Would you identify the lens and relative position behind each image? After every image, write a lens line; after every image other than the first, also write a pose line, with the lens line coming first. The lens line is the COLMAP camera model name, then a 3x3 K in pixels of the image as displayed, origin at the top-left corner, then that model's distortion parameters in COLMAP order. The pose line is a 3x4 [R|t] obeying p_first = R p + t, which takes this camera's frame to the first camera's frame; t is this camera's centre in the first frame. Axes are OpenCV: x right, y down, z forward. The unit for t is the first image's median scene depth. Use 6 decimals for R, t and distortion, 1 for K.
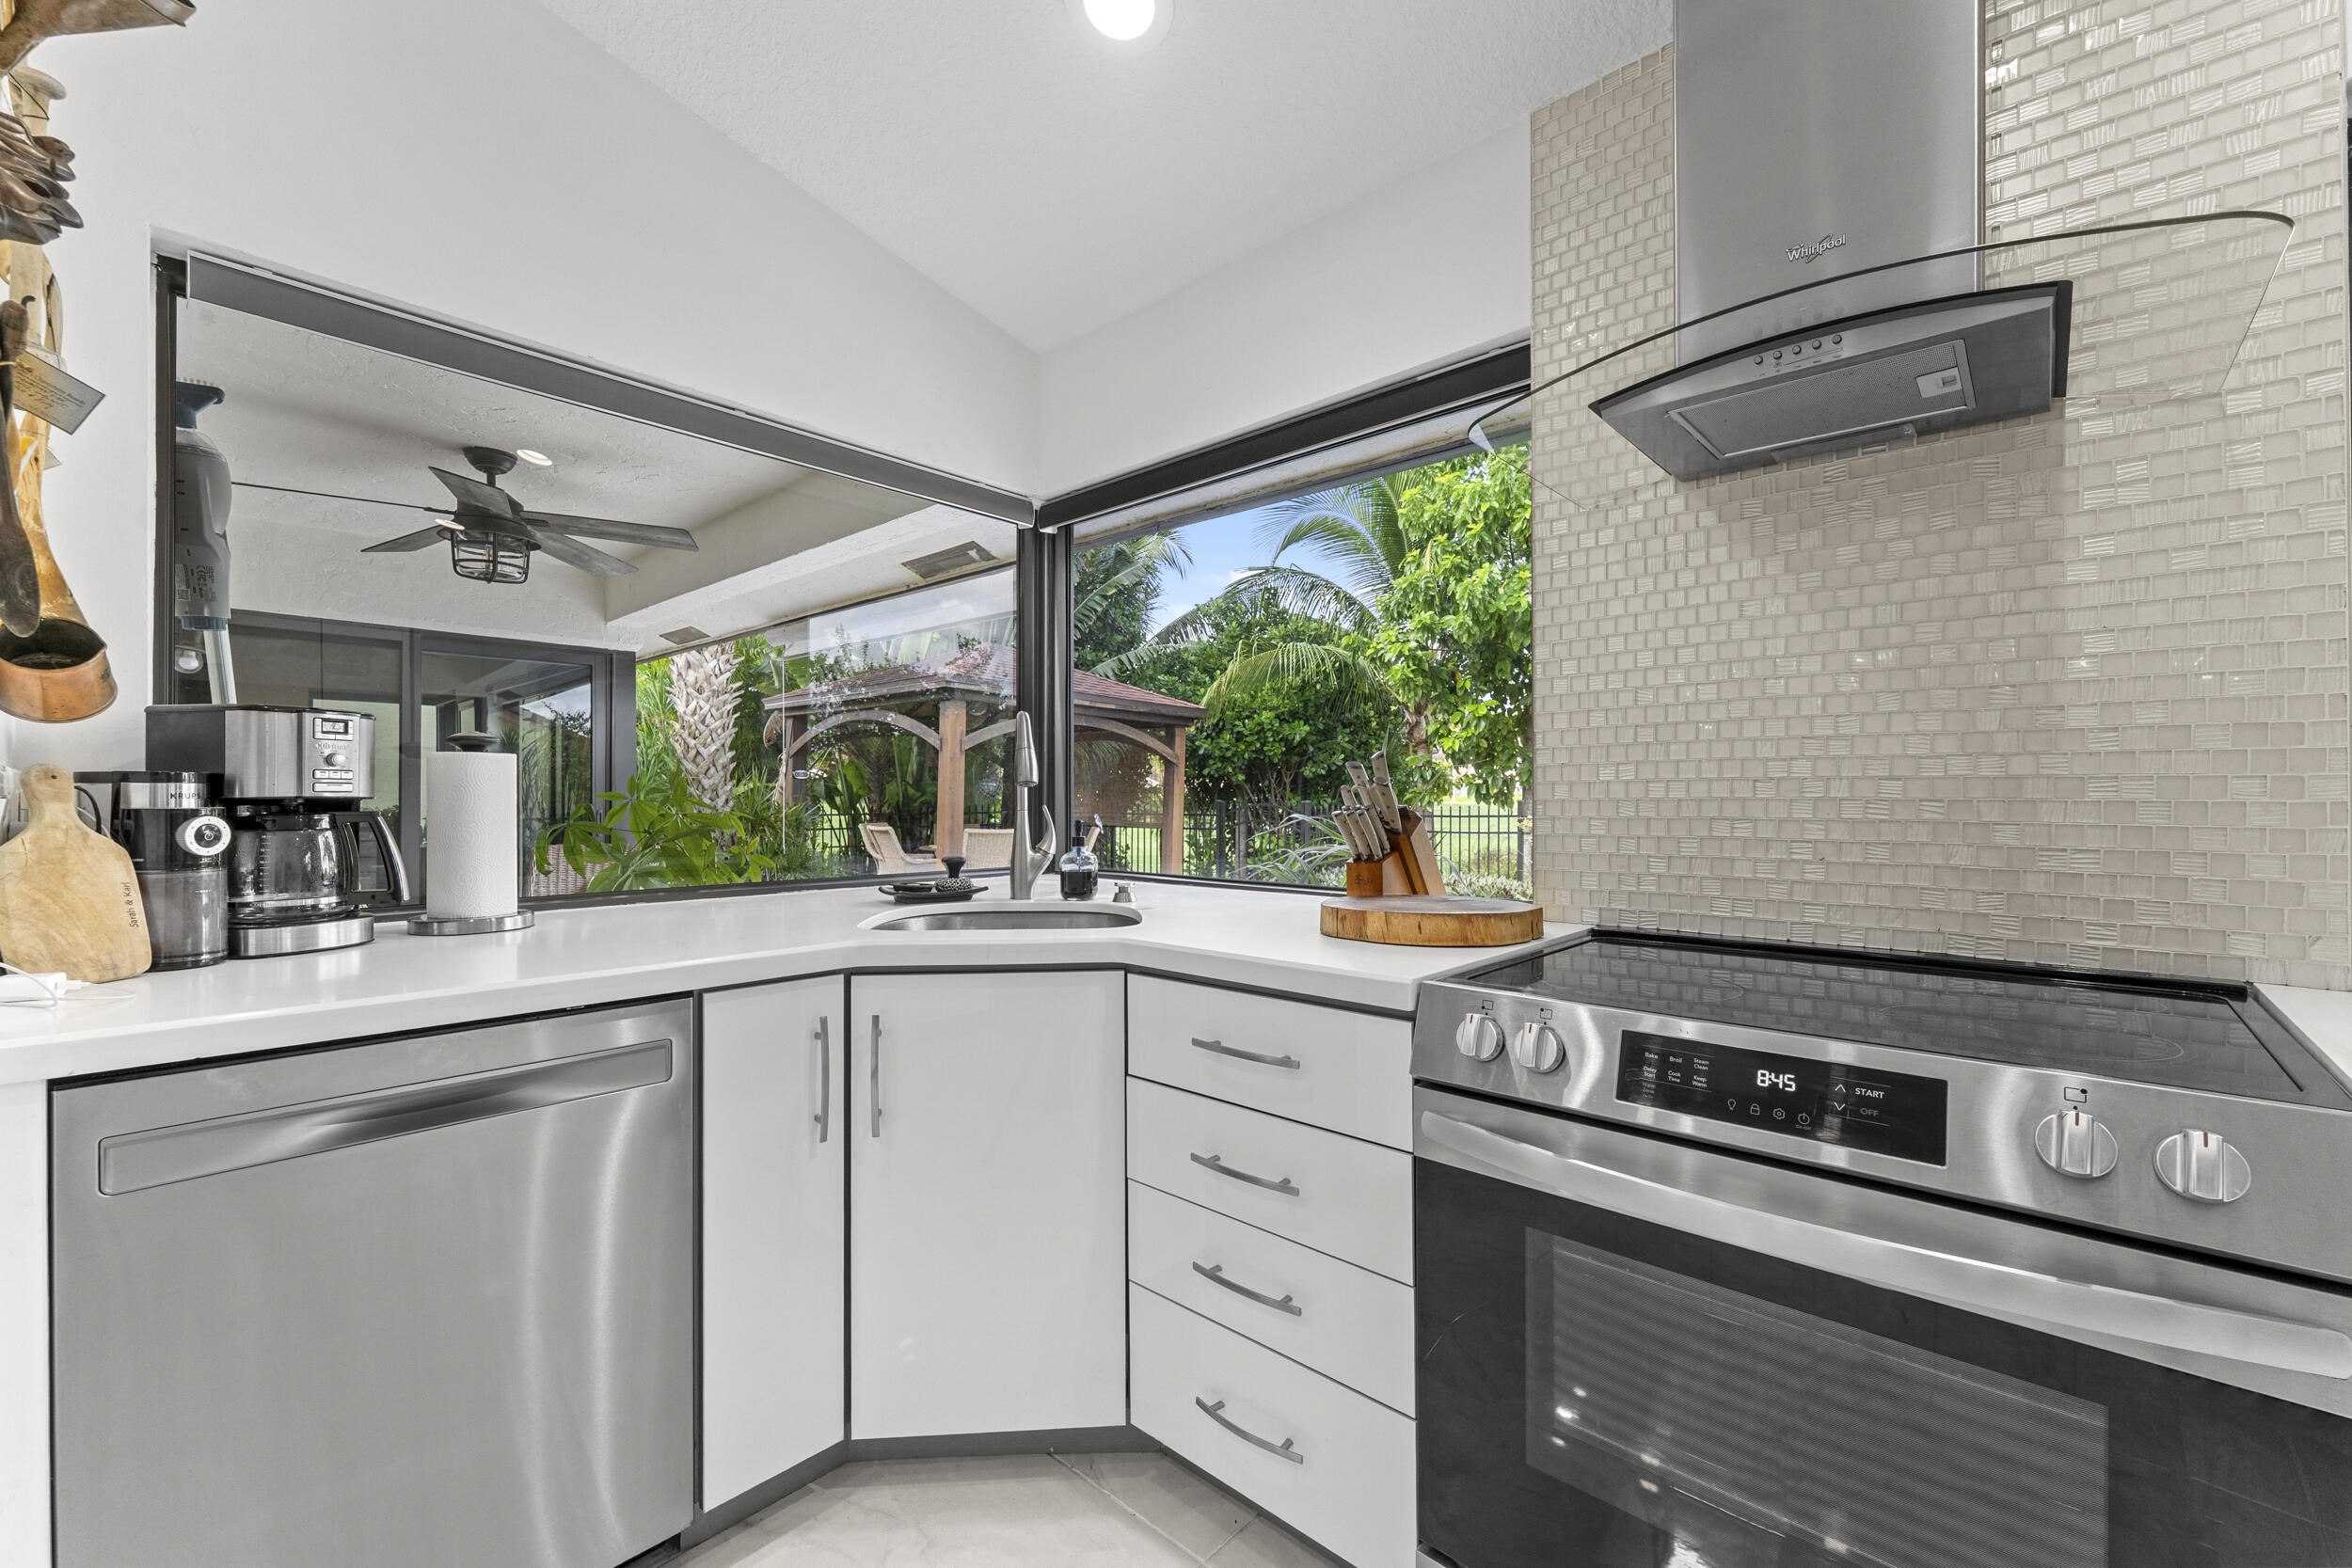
lens RADIAL K [[941.1, 0, 1176.6], [0, 941.1, 794.4], [0, 0, 1]] dist [-0.000421, 0.000027]
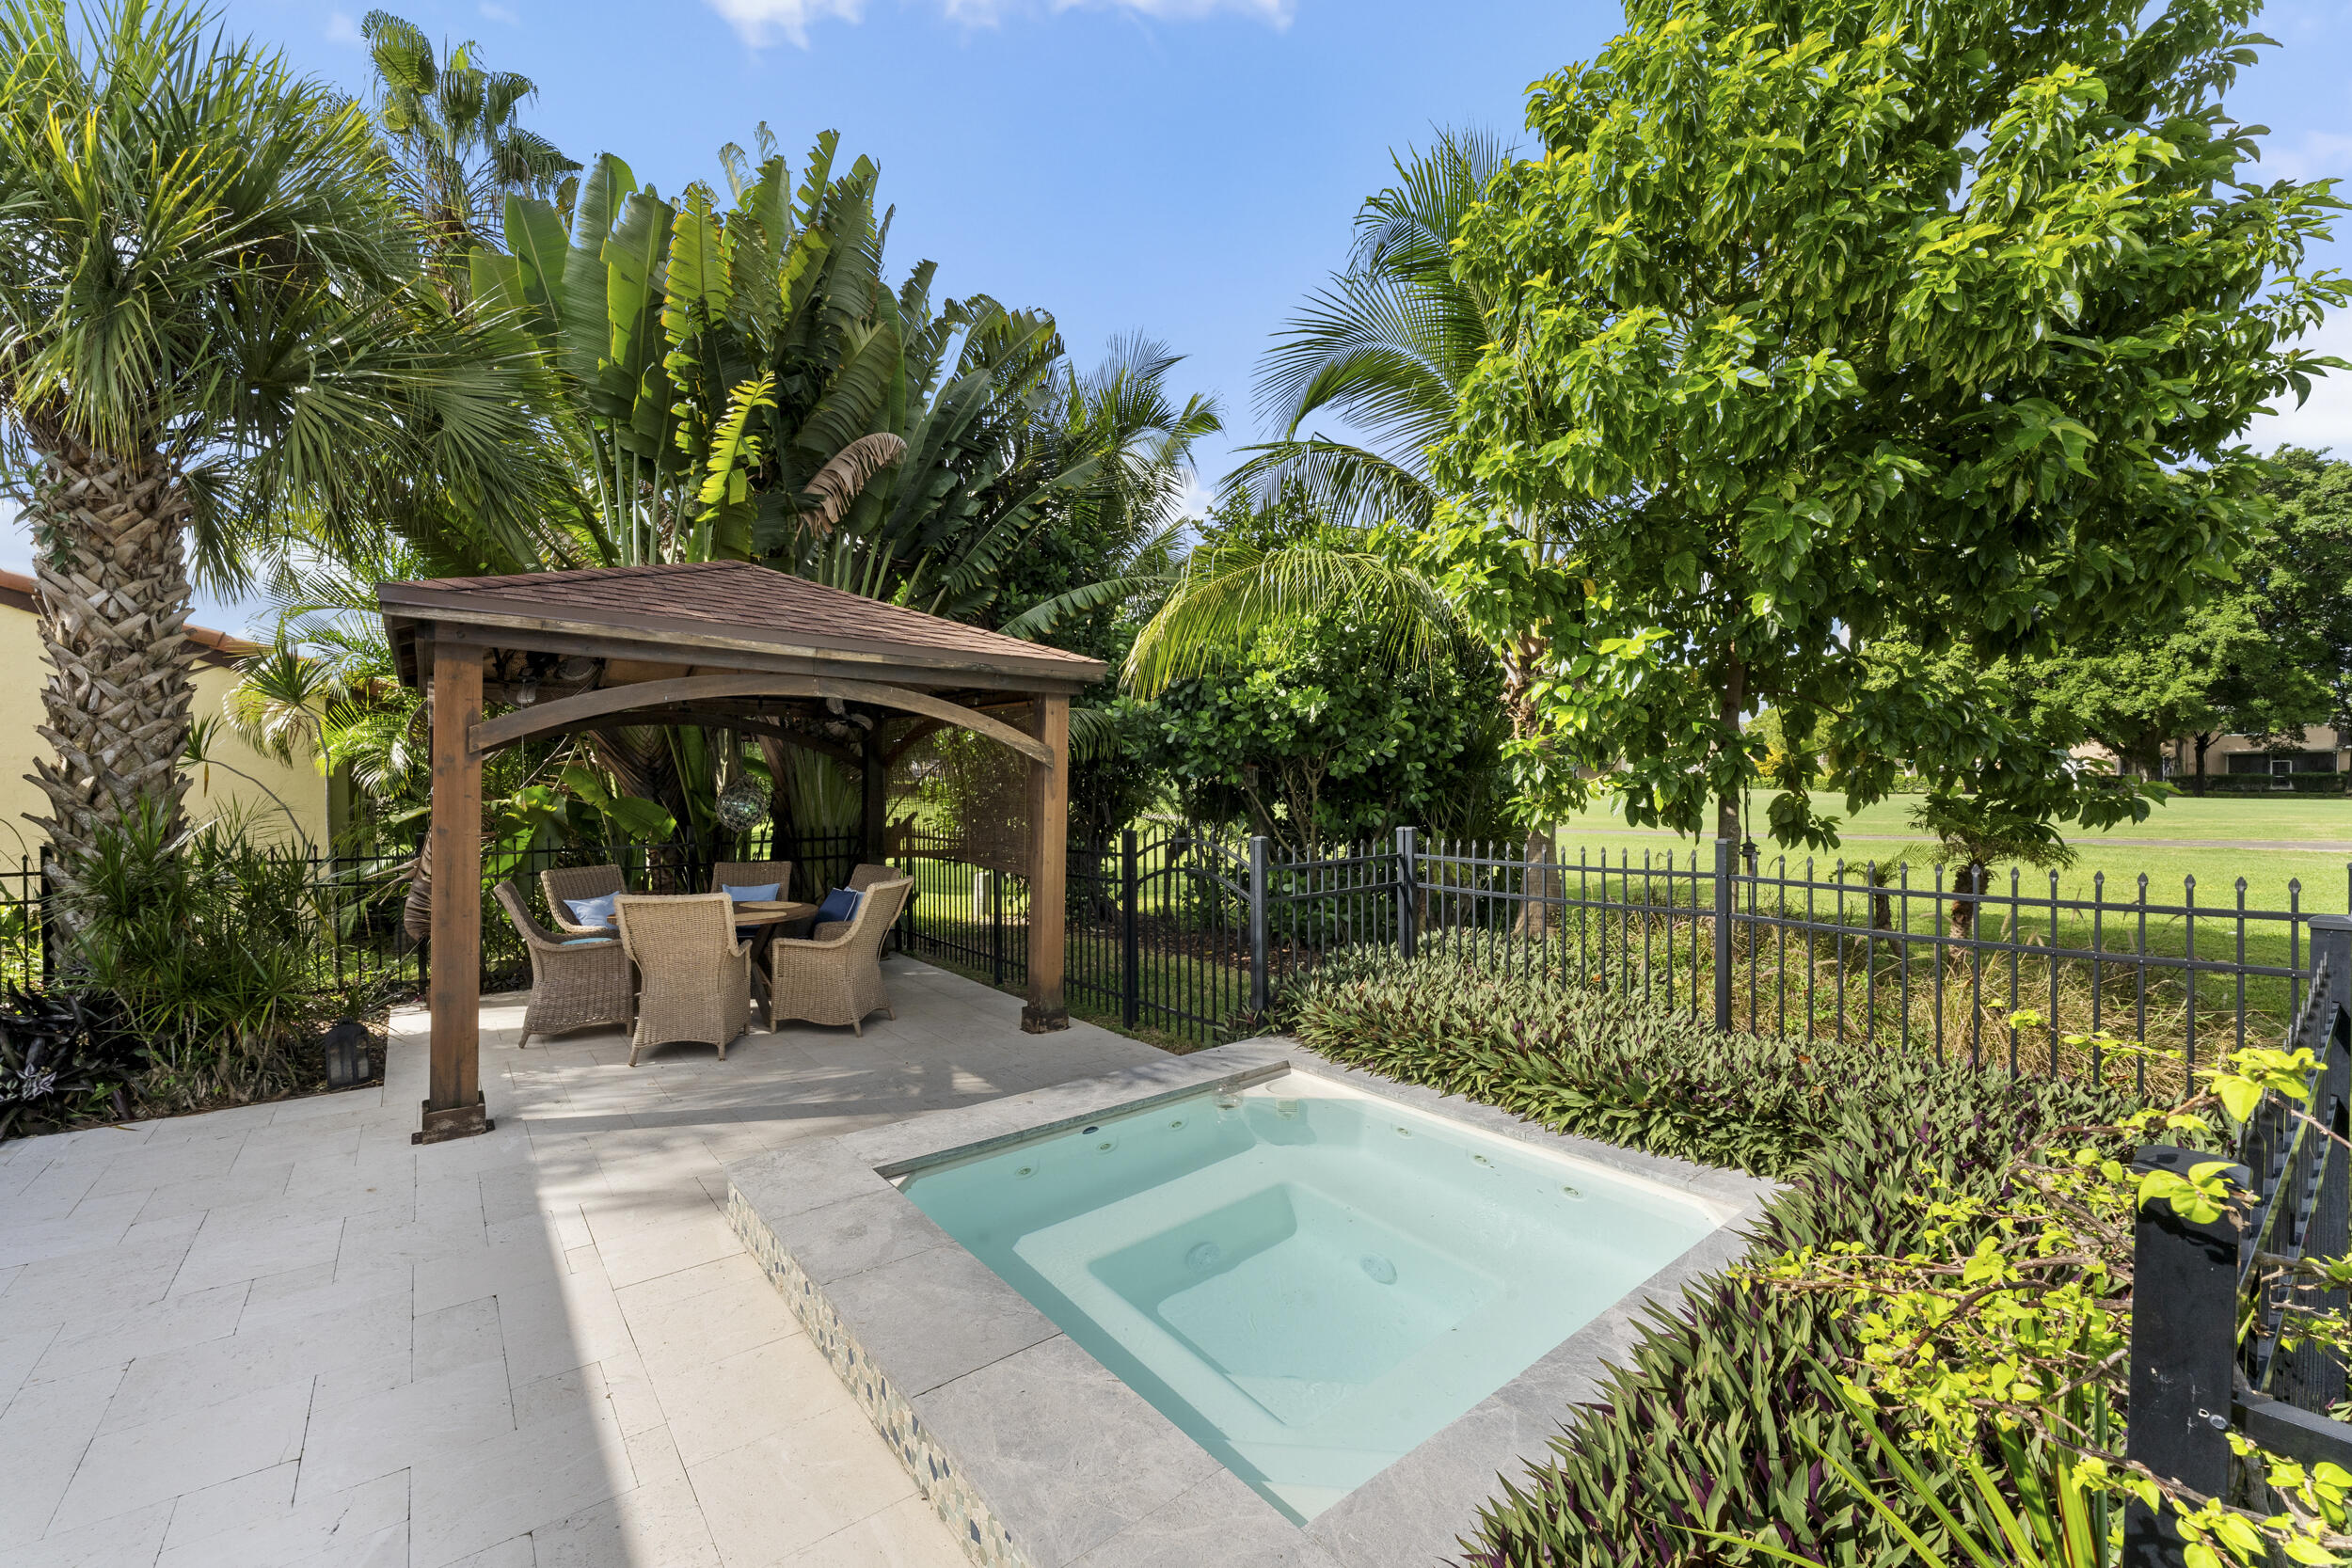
lens RADIAL K [[941.1, 0, 1176.6], [0, 941.1, 794.4], [0, 0, 1]] dist [-0.000421, 0.000027]
pose [[0.987088, -0.009877, -0.159876, 0.161145], [0.012254, 0.999828, 0.013889, -0.021543], [0.159711, -0.015669, 0.987039, 0.460764]]
